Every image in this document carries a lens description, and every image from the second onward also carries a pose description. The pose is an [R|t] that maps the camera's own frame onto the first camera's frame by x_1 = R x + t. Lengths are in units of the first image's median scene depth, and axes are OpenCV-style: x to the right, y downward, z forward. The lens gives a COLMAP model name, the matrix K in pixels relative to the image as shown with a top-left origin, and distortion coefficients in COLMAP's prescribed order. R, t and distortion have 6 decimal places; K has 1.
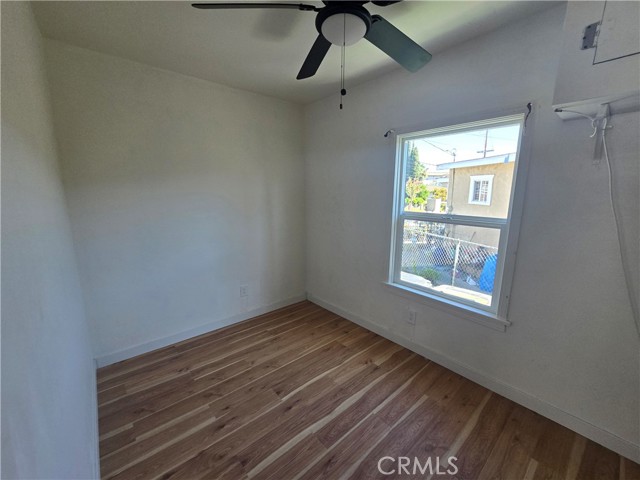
lens RADIAL K [[262.3, 0, 318.1], [0, 262.3, 239.4], [0, 0, 1]] dist [-0.004719, 0.003727]
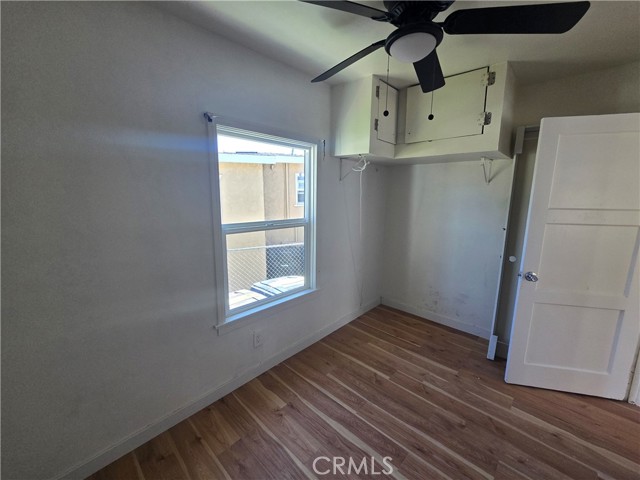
lens RADIAL K [[262.3, 0, 336.1], [0, 262.3, 237.8], [0, 0, 1]] dist [-0.004719, 0.003727]
pose [[-0.141979, -0.175706, 0.974151, -0.599979], [0.168233, 0.965520, 0.198669, -0.207462], [-0.975469, 0.192091, -0.107524, 0.940991]]
